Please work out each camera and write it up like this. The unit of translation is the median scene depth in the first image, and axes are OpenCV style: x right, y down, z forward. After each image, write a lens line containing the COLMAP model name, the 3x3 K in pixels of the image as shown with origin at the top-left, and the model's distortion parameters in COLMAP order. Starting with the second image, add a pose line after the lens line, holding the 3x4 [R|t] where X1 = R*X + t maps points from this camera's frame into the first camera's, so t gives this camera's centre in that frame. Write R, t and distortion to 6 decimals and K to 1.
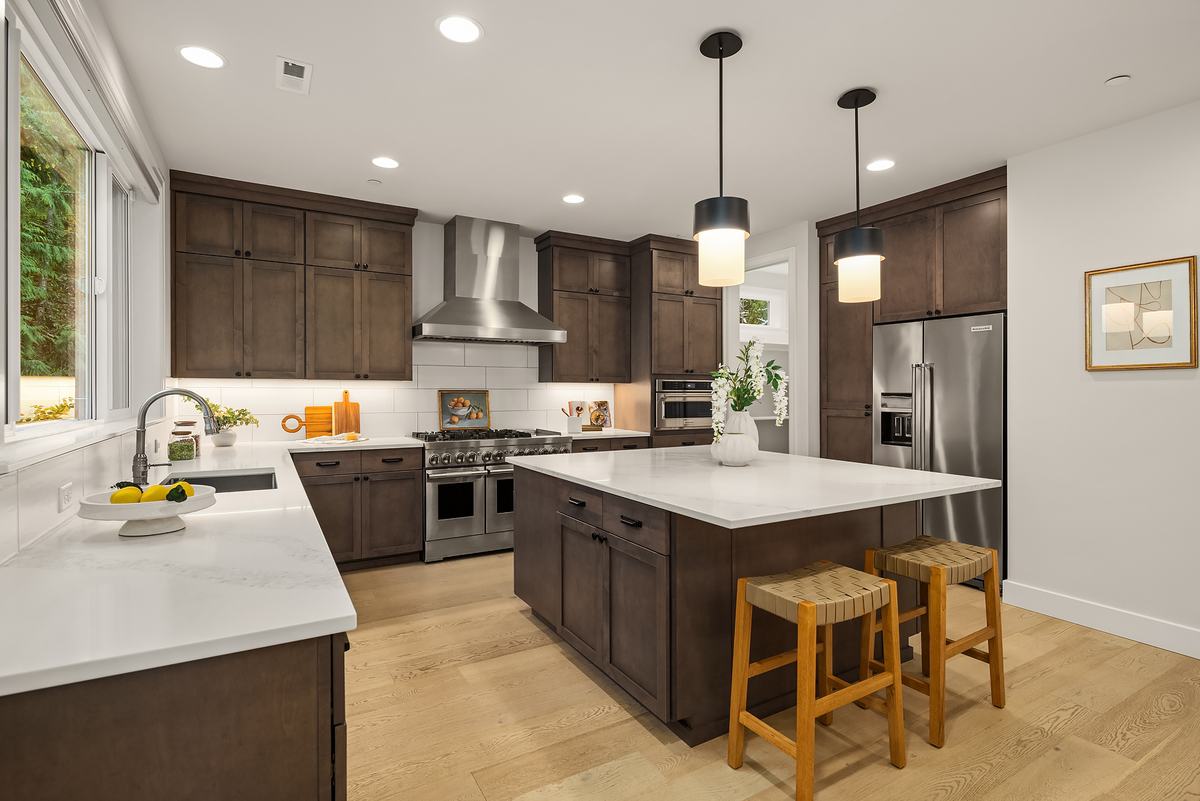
lens RADIAL K [[576.5, 0, 607.2], [0, 576.5, 396.1], [0, 0, 1]] dist [0.013588, -0.000758]
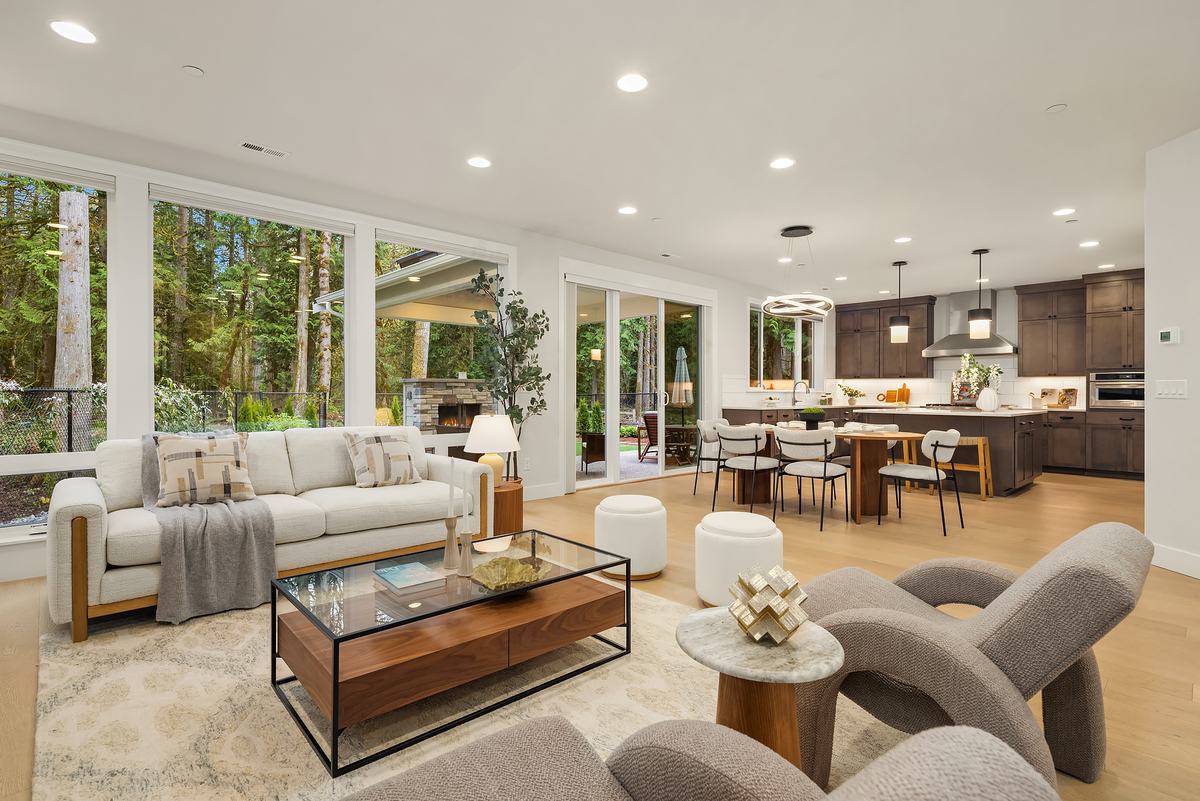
lens RADIAL K [[576.5, 0, 601.8], [0, 576.5, 388.7], [0, 0, 1]] dist [0.013588, -0.000758]
pose [[0.220911, -0.007938, -0.975262, 1.459760], [-0.018597, 0.999751, -0.012350, 0.061521], [0.975117, 0.020865, 0.220708, -0.614789]]
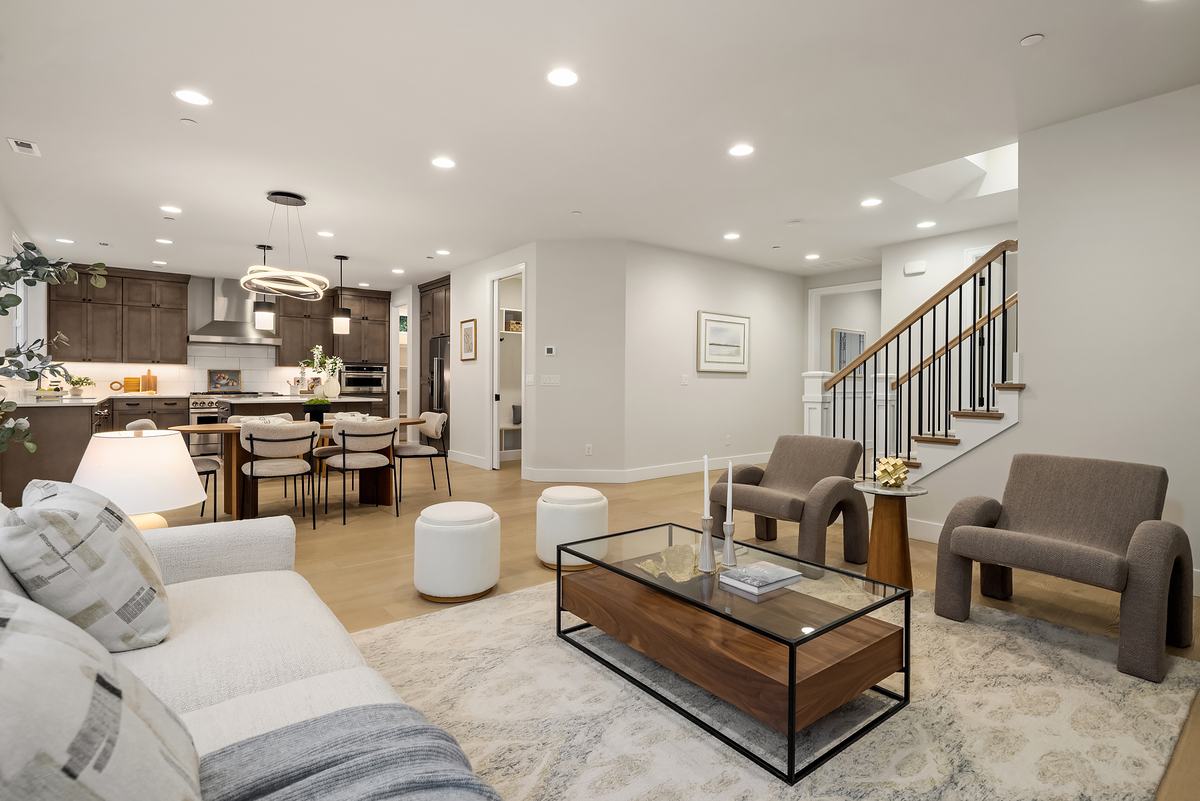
lens RADIAL K [[576.5, 0, 598.7], [0, 576.5, 389.8], [0, 0, 1]] dist [0.013588, -0.000758]
pose [[0.990758, 0.000007, 0.135642, 0.763679], [0.000396, 0.999996, -0.002950, 0.064958], [-0.135641, 0.002977, 0.990754, -1.107296]]
